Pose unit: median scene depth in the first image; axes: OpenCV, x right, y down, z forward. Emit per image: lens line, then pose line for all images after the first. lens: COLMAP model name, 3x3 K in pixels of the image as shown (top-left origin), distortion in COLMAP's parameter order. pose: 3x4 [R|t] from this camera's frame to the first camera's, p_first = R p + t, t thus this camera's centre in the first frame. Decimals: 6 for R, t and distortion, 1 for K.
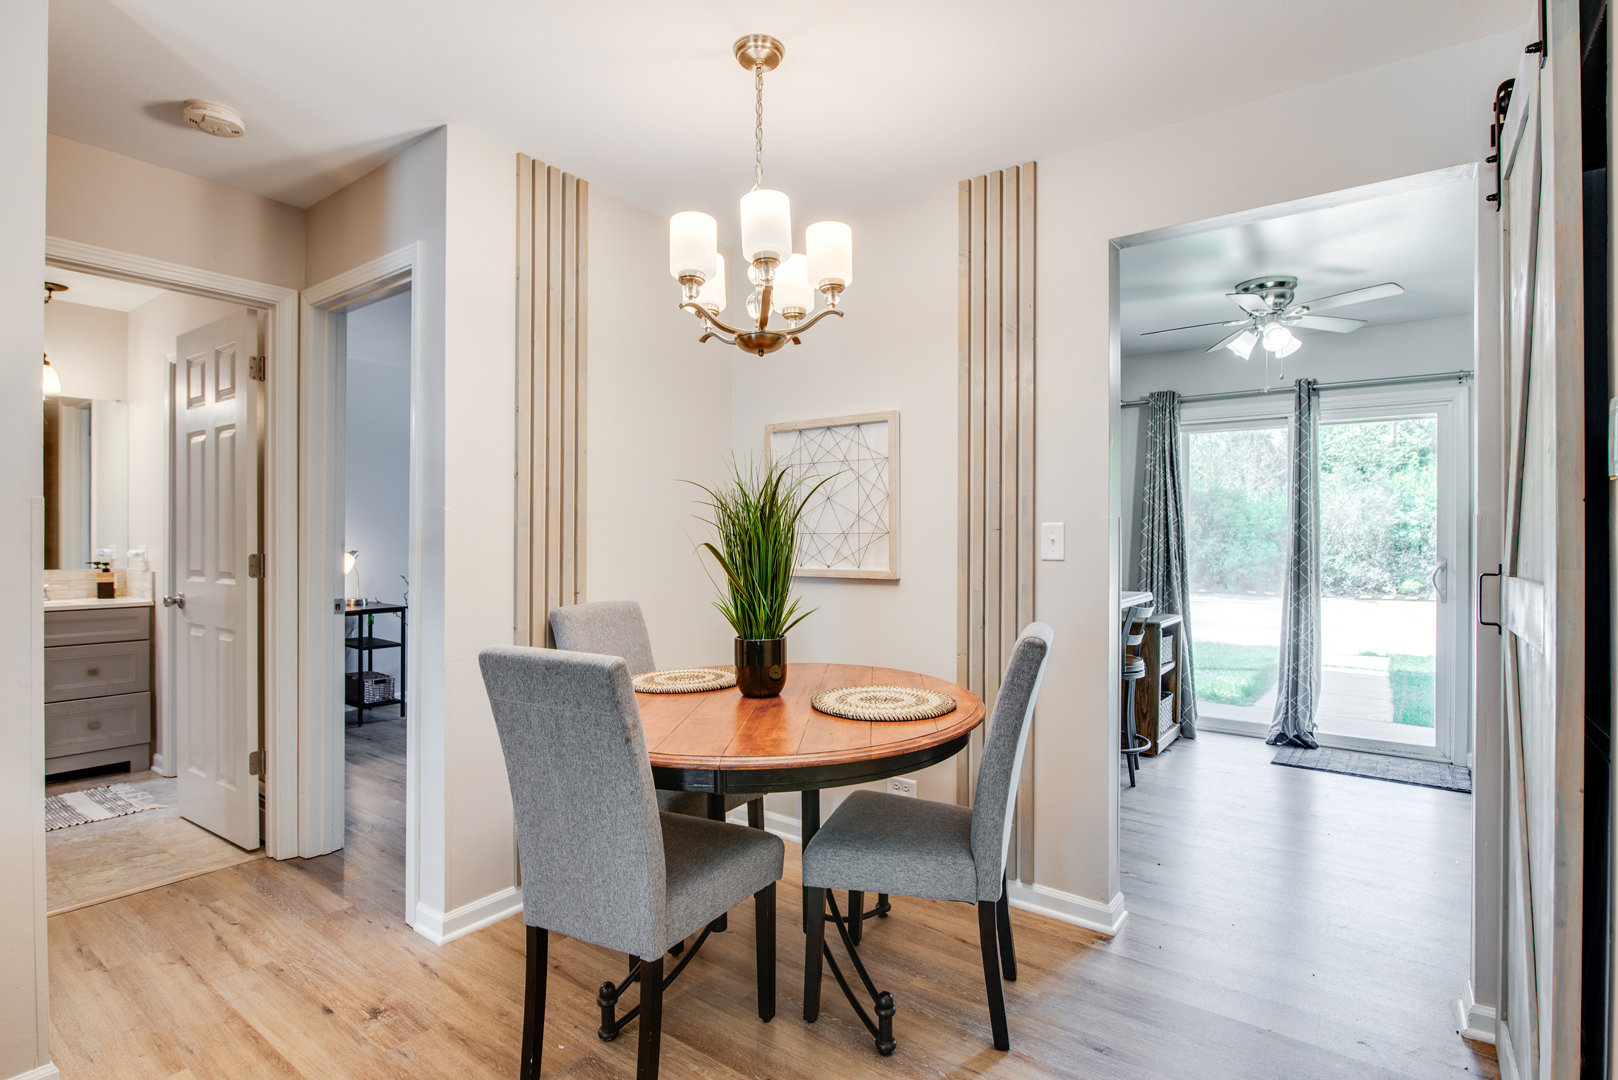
lens RADIAL K [[796.1, 0, 810.5], [0, 796.1, 539.0], [0, 0, 1]] dist [-0.005085, -0.005078]
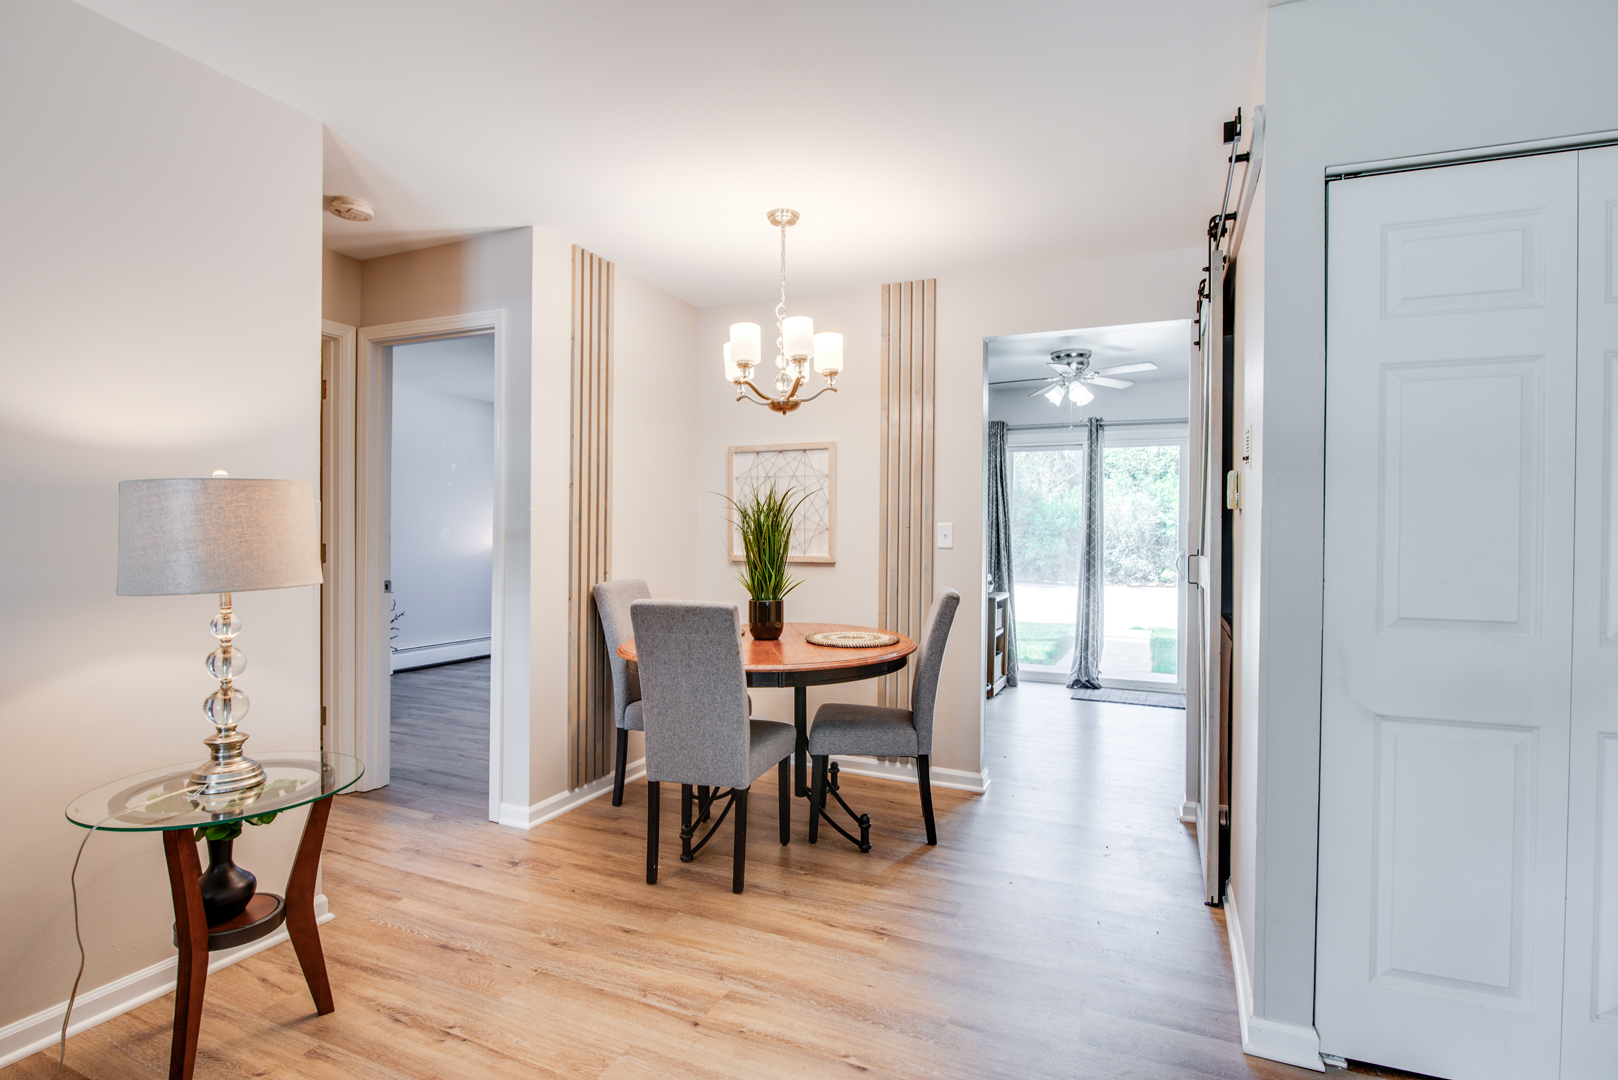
lens RADIAL K [[796.1, 0, 810.5], [0, 796.1, 539.0], [0, 0, 1]] dist [-0.005085, -0.005078]
pose [[0.975516, 0.003229, 0.219907, -0.204329], [-0.004665, 0.999971, 0.006008, 0.001073], [-0.219881, -0.006887, 0.975502, -0.303073]]
